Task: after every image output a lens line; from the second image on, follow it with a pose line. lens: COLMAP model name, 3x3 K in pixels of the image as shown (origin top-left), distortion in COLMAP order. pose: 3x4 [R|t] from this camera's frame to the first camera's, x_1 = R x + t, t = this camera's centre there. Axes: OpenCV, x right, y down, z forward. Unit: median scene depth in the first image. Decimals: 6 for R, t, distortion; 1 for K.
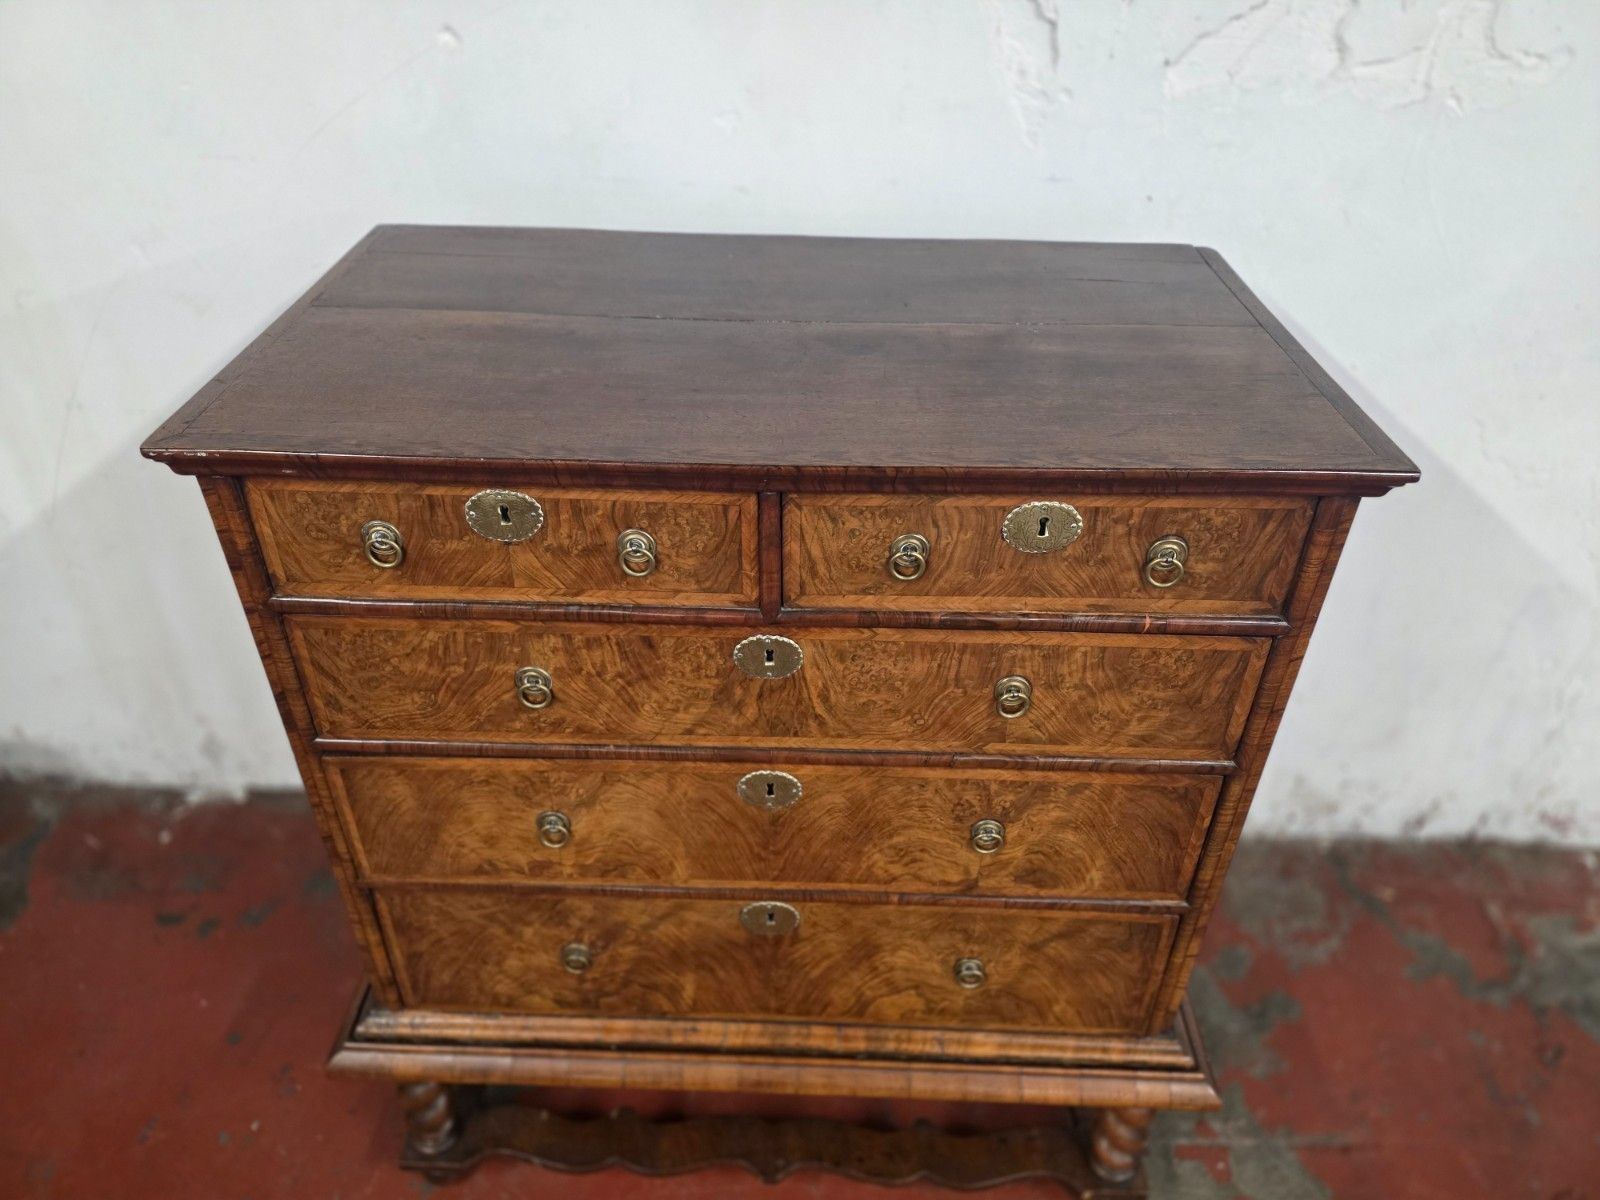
lens RADIAL K [[1065.7, 0, 792.7], [0, 1065.7, 575.3], [0, 0, 1]] dist [0.082226, -0.088415]
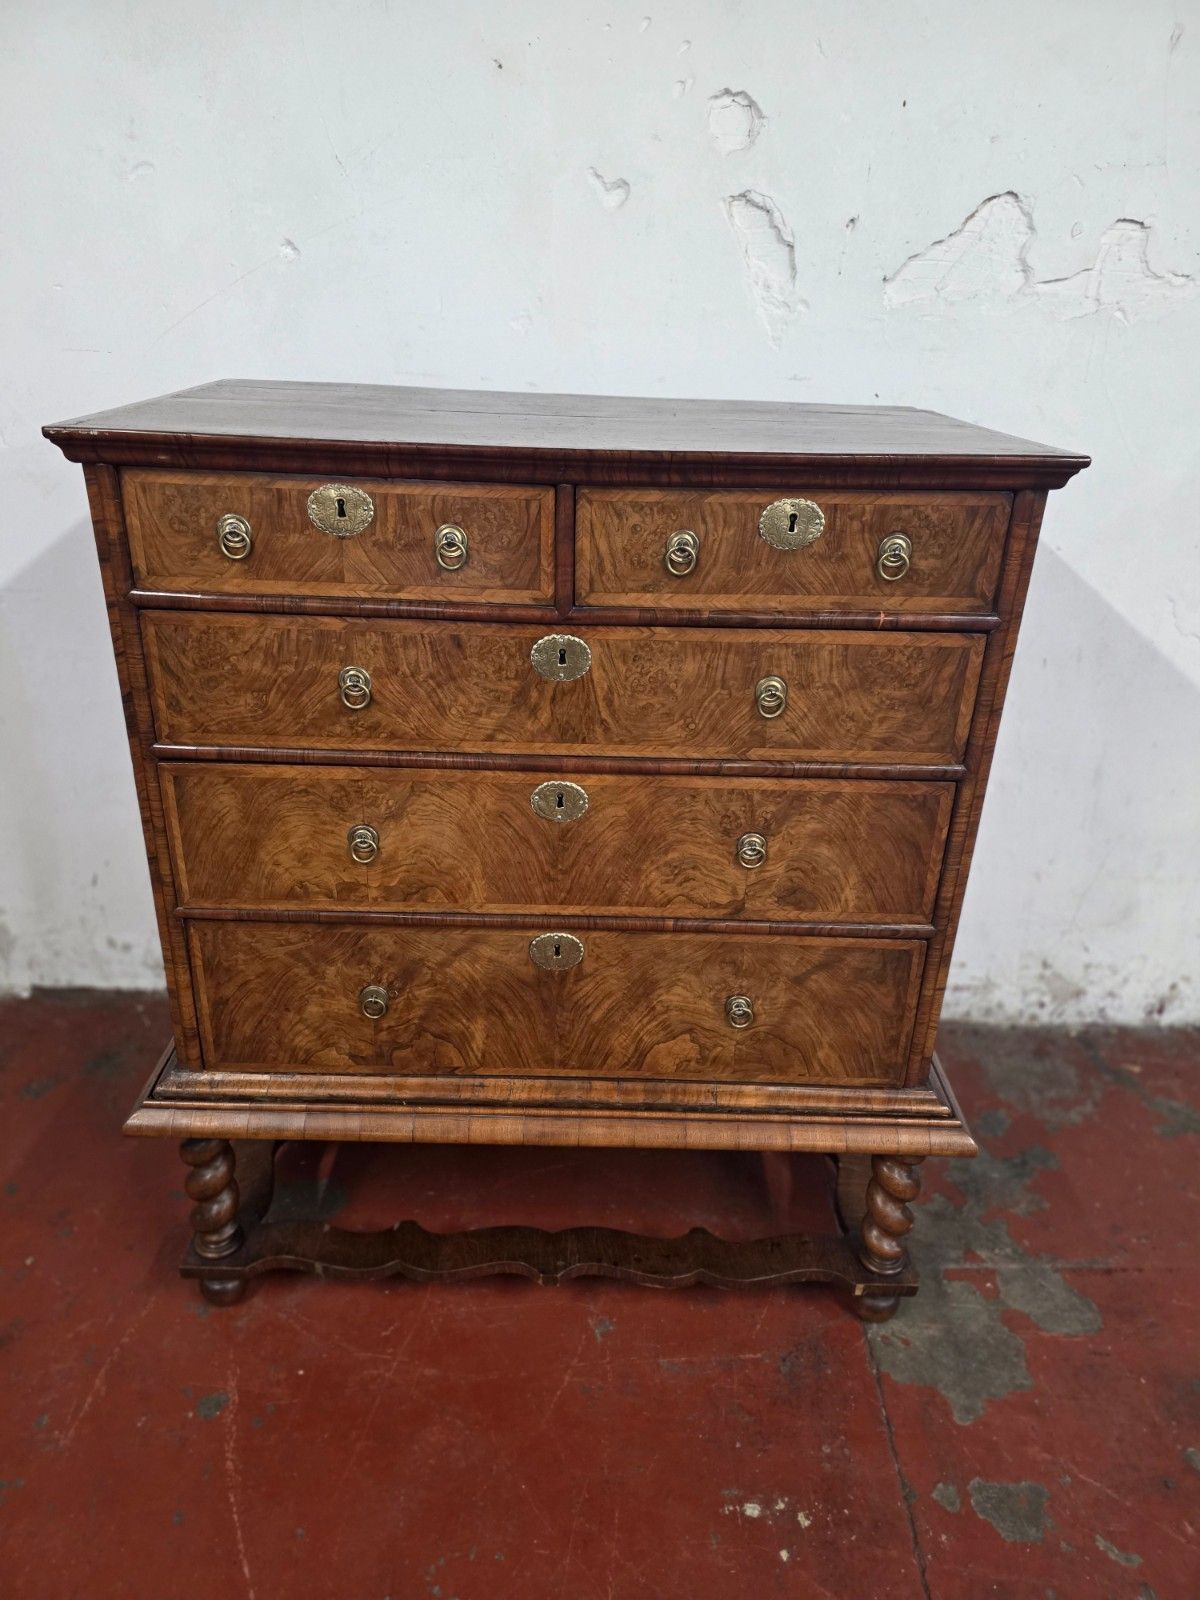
lens RADIAL K [[1057.8, 0, 596.4], [0, 1057.8, 790.7], [0, 0, 1]] dist [0.098070, -0.115511]
pose [[0.999342, 0.007169, 0.035556, -0.021441], [-0.000847, 0.984618, -0.174718, 0.370415], [-0.036261, 0.174573, 0.983976, -0.096261]]
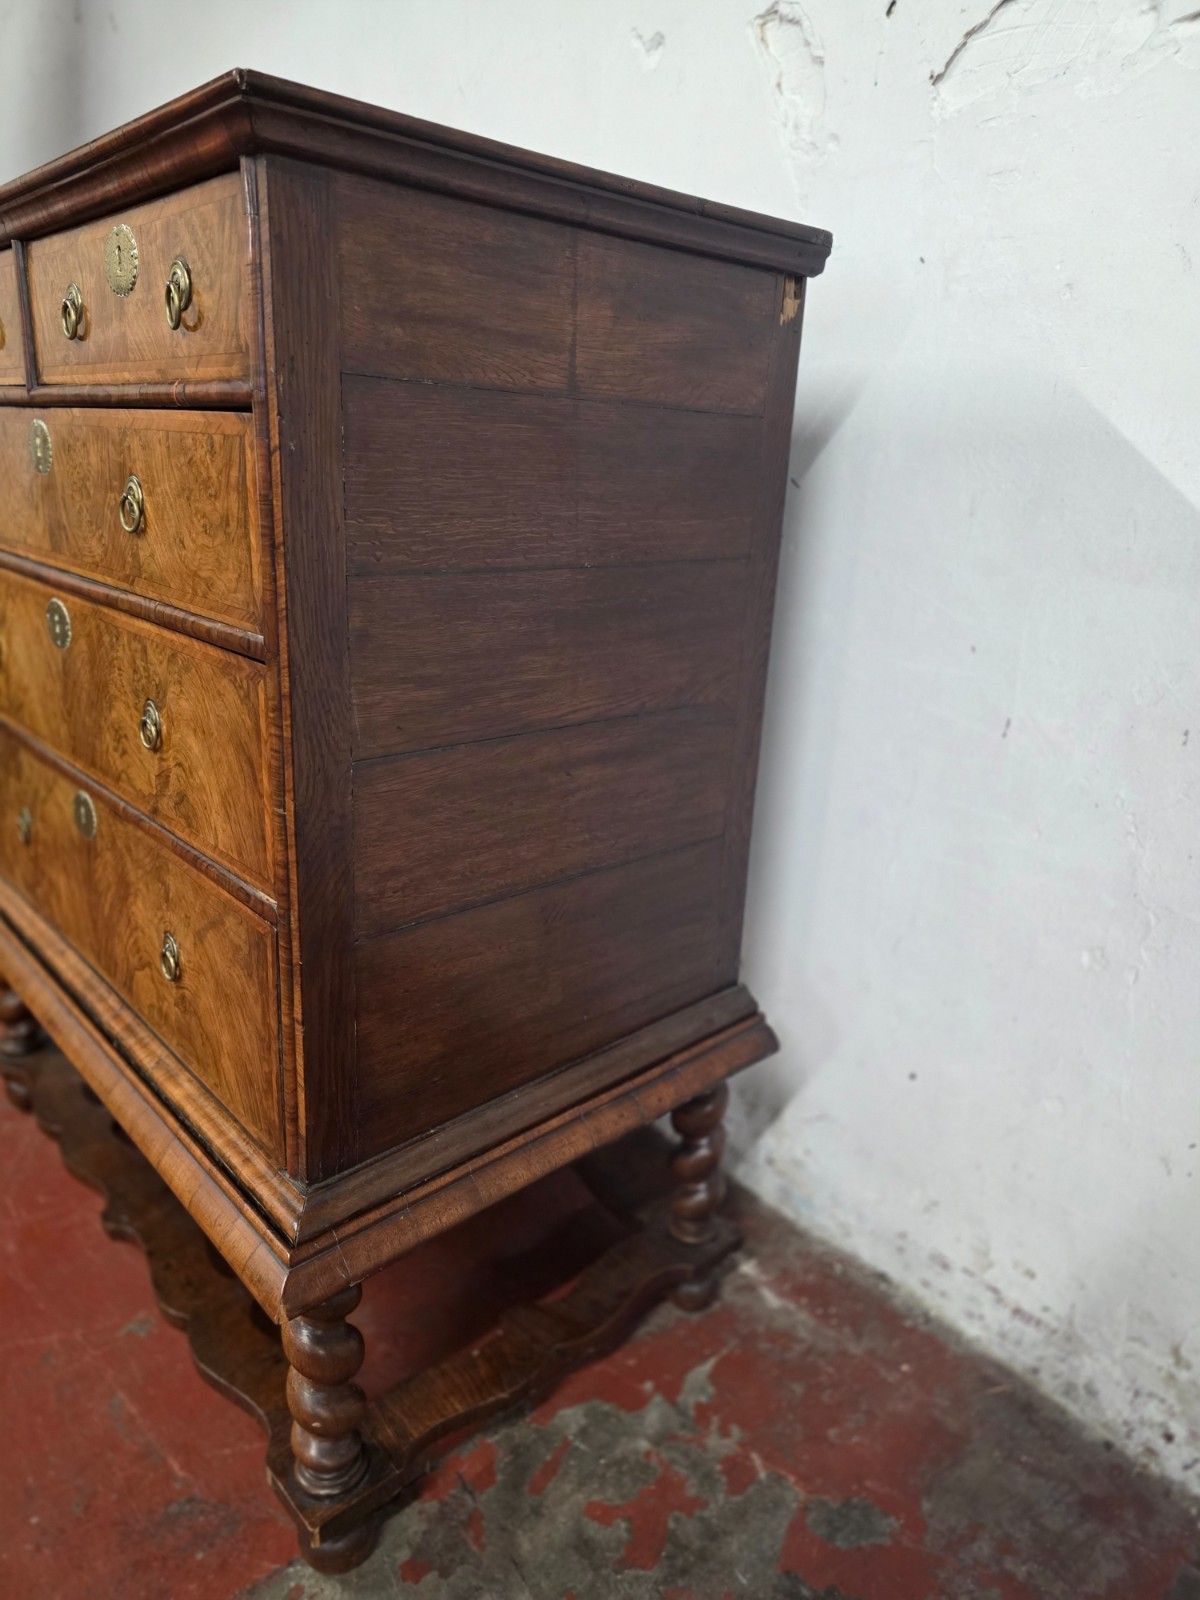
lens RADIAL K [[1063.0, 0, 597.9], [0, 1063.0, 784.7], [0, 0, 1]] dist [0.065889, -0.062712]
pose [[0.698847, 0.235724, -0.675312, 1.004302], [-0.434147, 0.890120, -0.138572, 0.246050], [0.568444, 0.390026, 0.724397, 0.595052]]
